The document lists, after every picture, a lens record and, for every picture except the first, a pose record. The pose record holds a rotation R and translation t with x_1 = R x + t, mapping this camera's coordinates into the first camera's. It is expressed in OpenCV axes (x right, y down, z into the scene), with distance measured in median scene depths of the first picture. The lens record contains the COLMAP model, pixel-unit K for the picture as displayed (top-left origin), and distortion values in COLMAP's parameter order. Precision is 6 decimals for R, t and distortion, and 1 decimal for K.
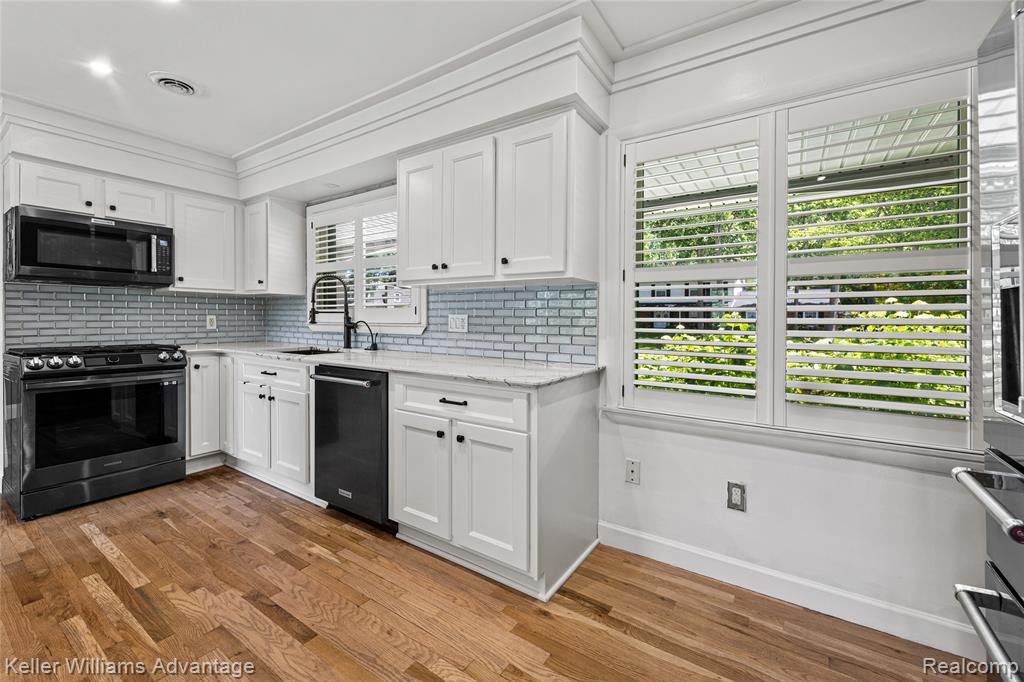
lens RADIAL K [[420.6, 0, 518.6], [0, 420.6, 319.3], [0, 0, 1]] dist [0.009884, -0.004858]
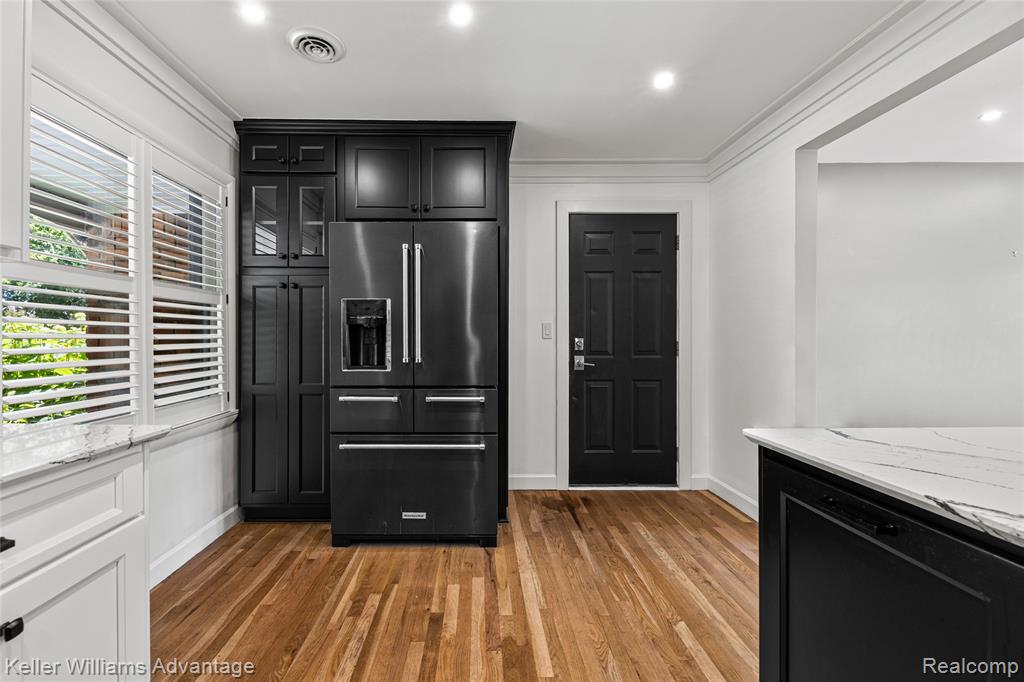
lens RADIAL K [[420.6, 0, 485.5], [0, 420.6, 340.5], [0, 0, 1]] dist [0.009884, -0.004858]
pose [[-0.567684, -0.011212, 0.823170, -0.531903], [-0.003215, 0.999930, 0.011403, 0.002194], [-0.823240, 0.003827, -0.567680, 0.632667]]
